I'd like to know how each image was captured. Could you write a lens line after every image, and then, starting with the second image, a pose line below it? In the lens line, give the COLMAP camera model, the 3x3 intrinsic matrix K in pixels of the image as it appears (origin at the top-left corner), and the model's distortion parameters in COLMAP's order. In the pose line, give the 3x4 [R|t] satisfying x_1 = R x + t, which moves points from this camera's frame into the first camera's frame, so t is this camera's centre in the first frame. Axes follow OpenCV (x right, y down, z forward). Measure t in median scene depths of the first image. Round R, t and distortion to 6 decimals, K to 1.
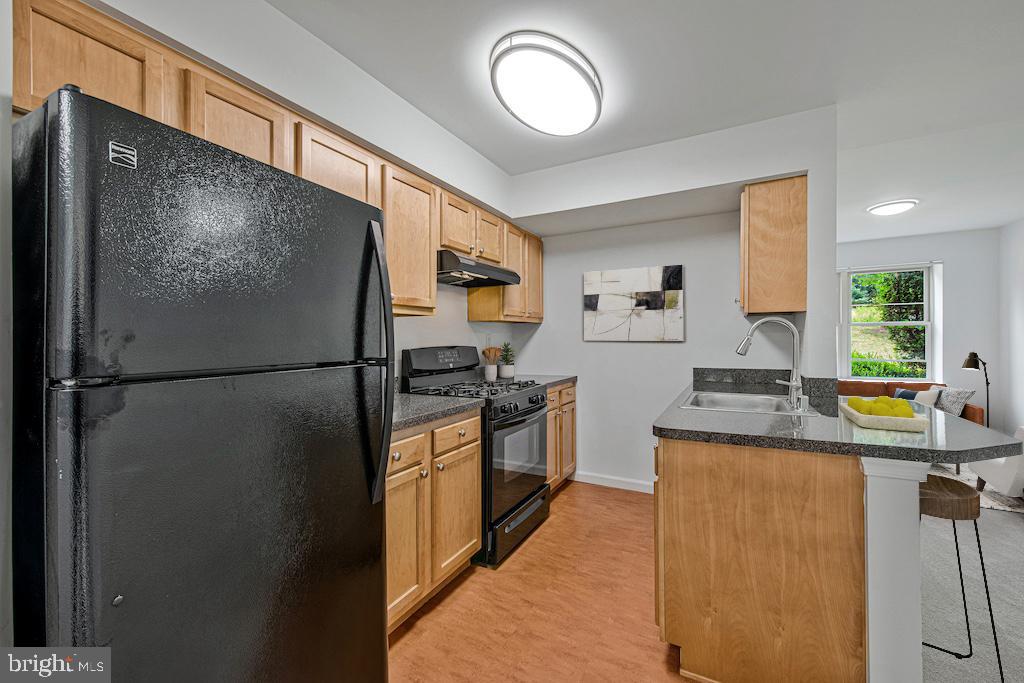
lens RADIAL K [[418.0, 0, 515.0], [0, 418.0, 336.7], [0, 0, 1]] dist [-0.006871, -0.000196]
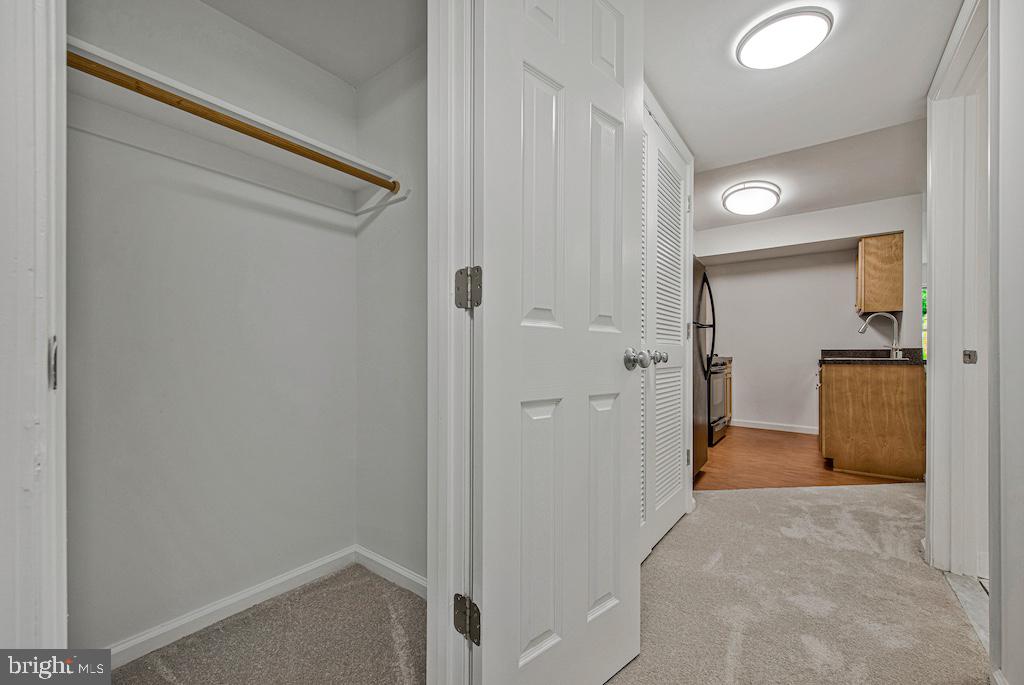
lens RADIAL K [[418.0, 0, 495.6], [0, 418.0, 354.7], [0, 0, 1]] dist [-0.006871, -0.000196]
pose [[0.983777, 0.009510, -0.179142, -0.981232], [-0.009517, 0.999954, 0.000822, 0.205308], [0.179141, 0.000896, 0.983823, -1.502652]]
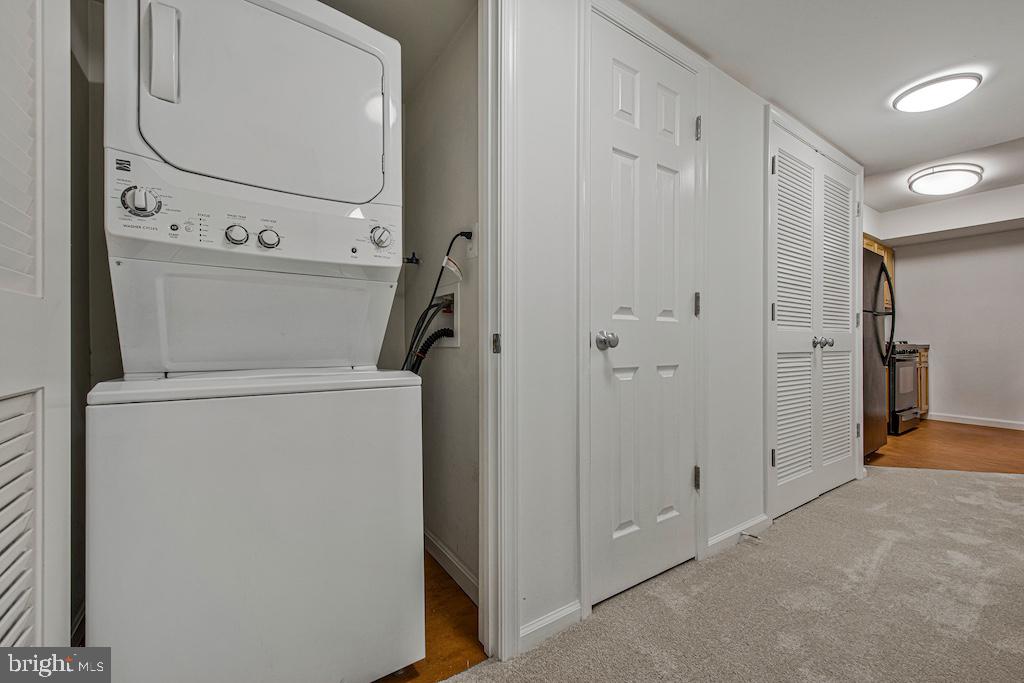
lens RADIAL K [[418.0, 0, 505.3], [0, 418.0, 340.2], [0, 0, 1]] dist [-0.006871, -0.000196]
pose [[0.884002, 0.006556, -0.467437, -1.046750], [-0.009372, 0.999949, -0.003701, 0.216994], [0.467389, 0.007652, 0.884019, -2.055443]]
